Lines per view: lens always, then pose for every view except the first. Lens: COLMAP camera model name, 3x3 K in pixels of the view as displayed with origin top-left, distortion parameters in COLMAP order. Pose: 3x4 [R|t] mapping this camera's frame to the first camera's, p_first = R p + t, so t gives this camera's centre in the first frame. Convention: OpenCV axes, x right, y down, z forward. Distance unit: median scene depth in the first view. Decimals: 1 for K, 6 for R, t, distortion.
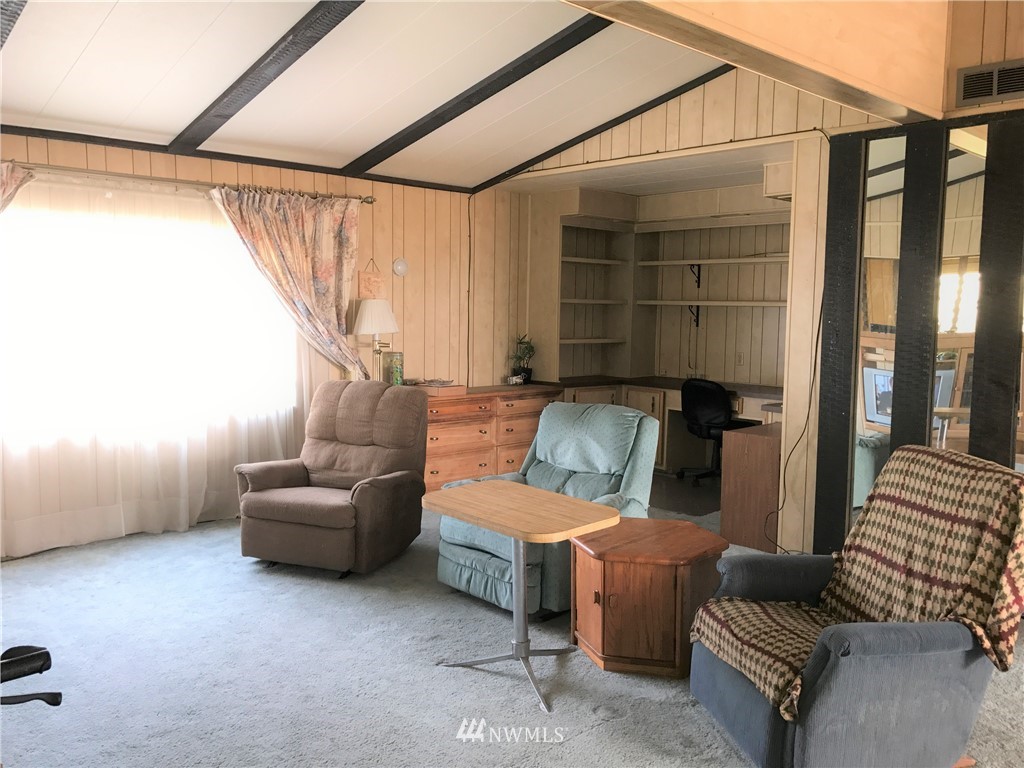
lens RADIAL K [[846.7, 0, 494.0], [0, 846.7, 350.9], [0, 0, 1]] dist [0.023117, -0.015945]
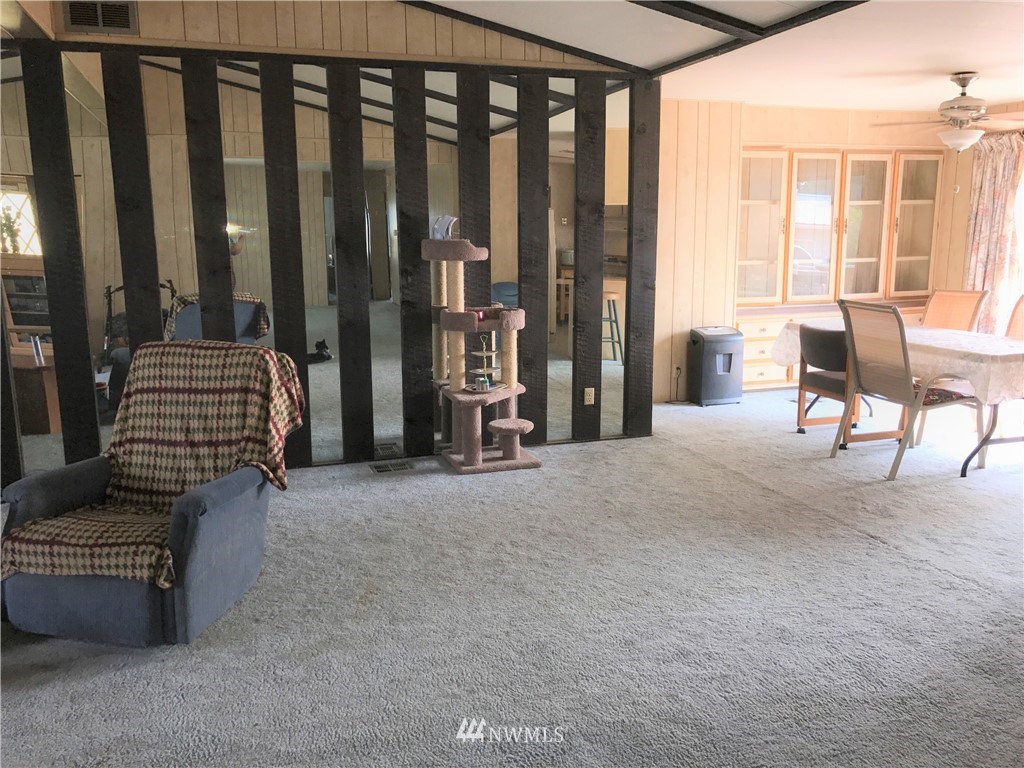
lens RADIAL K [[846.7, 0, 483.4], [0, 846.7, 387.6], [0, 0, 1]] dist [0.023117, -0.015945]
pose [[0.409620, -0.171529, 0.895985, -0.401095], [0.068231, 0.985173, 0.157410, 0.025629], [-0.909701, -0.003344, 0.415250, 0.147544]]
